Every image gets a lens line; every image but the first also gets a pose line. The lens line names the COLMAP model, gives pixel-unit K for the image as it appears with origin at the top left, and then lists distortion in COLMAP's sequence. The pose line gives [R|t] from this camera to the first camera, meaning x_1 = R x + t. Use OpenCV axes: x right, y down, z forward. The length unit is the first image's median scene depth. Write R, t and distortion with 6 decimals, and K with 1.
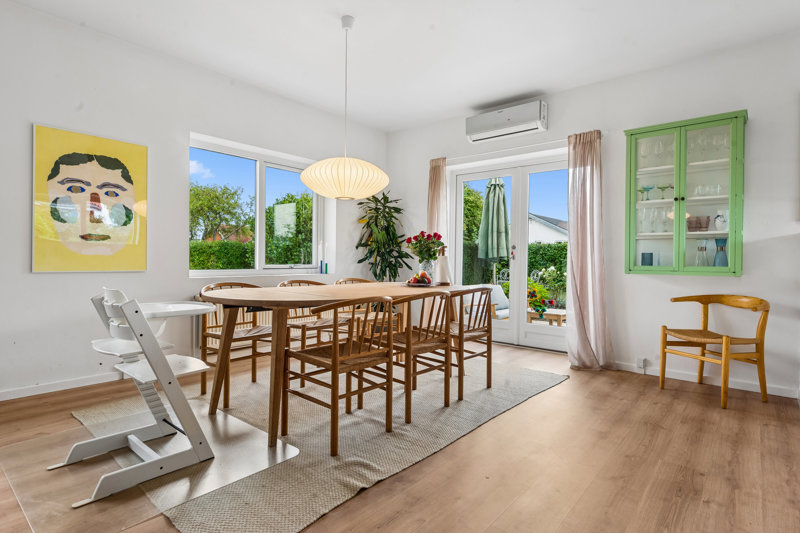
lens RADIAL K [[422.2, 0, 386.7], [0, 422.2, 264.2], [0, 0, 1]] dist [0.009906, -0.001189]
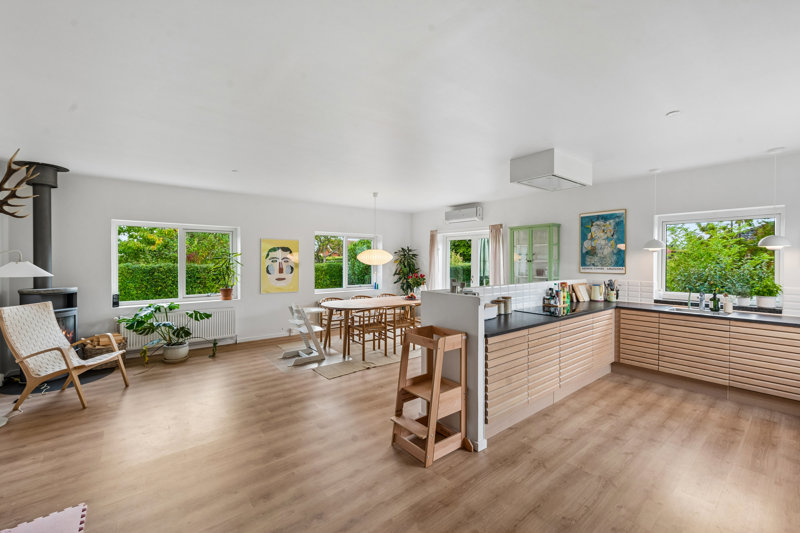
lens RADIAL K [[331.0, 0, 399.4], [0, 331.0, 261.8], [0, 0, 1]] dist [0.005244, -0.001264]
pose [[0.986802, -0.004955, -0.161856, 0.352841], [0.003754, 0.999963, -0.007728, -0.156135], [0.161888, 0.007018, 0.986784, -0.883046]]
